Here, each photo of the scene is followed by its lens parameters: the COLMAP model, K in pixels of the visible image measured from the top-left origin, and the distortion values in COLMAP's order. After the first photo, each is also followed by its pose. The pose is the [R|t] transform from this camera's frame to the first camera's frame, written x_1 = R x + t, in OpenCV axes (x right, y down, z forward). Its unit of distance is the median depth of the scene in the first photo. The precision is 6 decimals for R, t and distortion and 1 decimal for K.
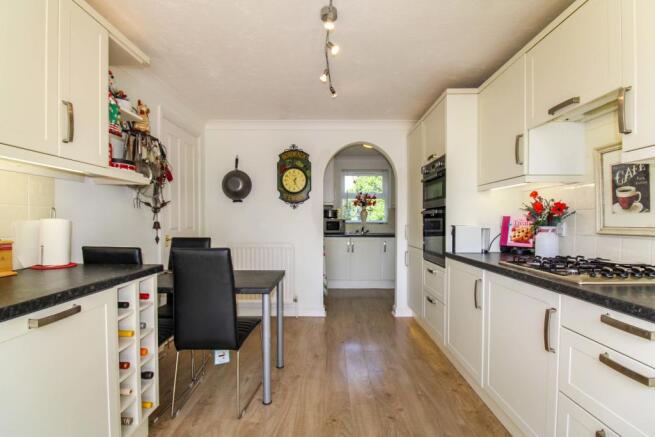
lens RADIAL K [[314.3, 0, 330.0], [0, 314.3, 221.3], [0, 0, 1]] dist [-0.000834, -0.000280]
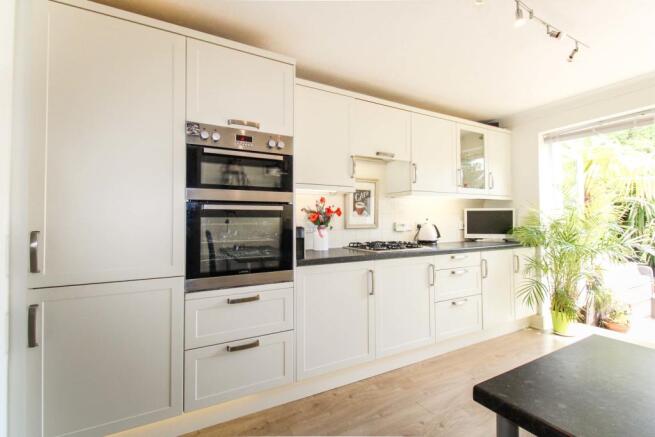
lens RADIAL K [[304.1, 0, 330.3], [0, 304.1, 218.0], [0, 0, 1]] dist [0.016875, 0.000015]
pose [[-0.489785, 0.010720, 0.871777, -0.519372], [0.009576, 0.999930, -0.006916, -0.007265], [-0.871791, 0.004961, -0.489854, 1.961018]]
